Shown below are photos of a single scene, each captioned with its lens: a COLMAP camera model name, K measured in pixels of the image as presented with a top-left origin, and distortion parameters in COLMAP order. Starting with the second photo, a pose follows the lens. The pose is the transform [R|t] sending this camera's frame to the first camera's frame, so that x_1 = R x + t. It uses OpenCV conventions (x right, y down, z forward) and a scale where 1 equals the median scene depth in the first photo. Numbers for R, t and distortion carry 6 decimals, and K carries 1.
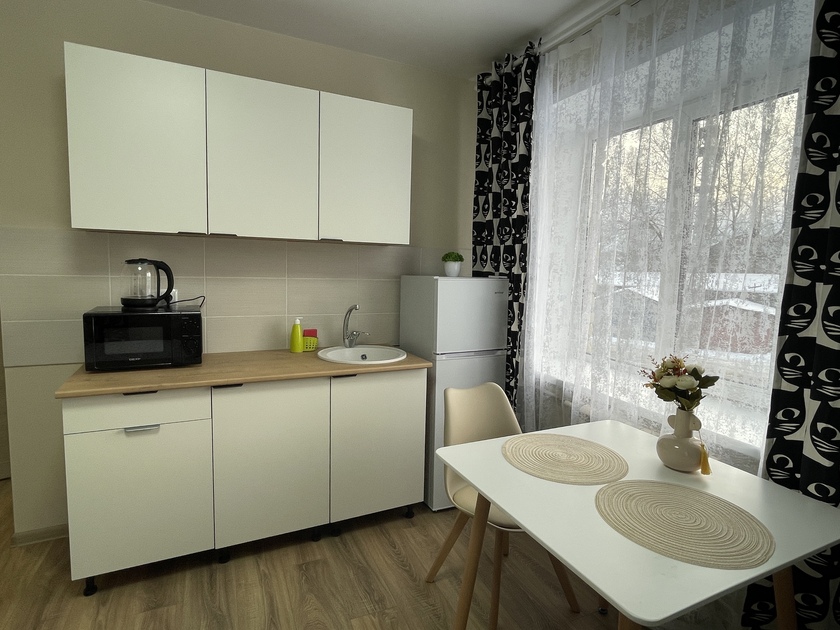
lens RADIAL K [[462.2, 0, 418.0], [0, 462.2, 310.6], [0, 0, 1]] dist [-0.004741, -0.000990]
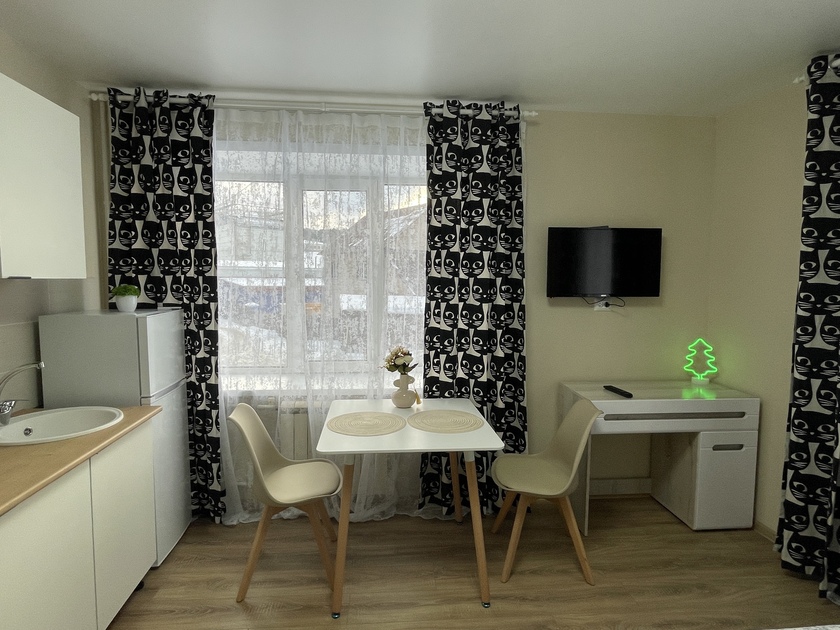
lens RADIAL K [[462.2, 0, 418.0], [0, 462.2, 310.6], [0, 0, 1]] dist [-0.004741, -0.000990]
pose [[0.338374, -0.089392, 0.936756, -0.647212], [0.095739, 0.993582, 0.060232, -0.084467], [-0.936129, 0.069303, 0.344761, 0.173281]]
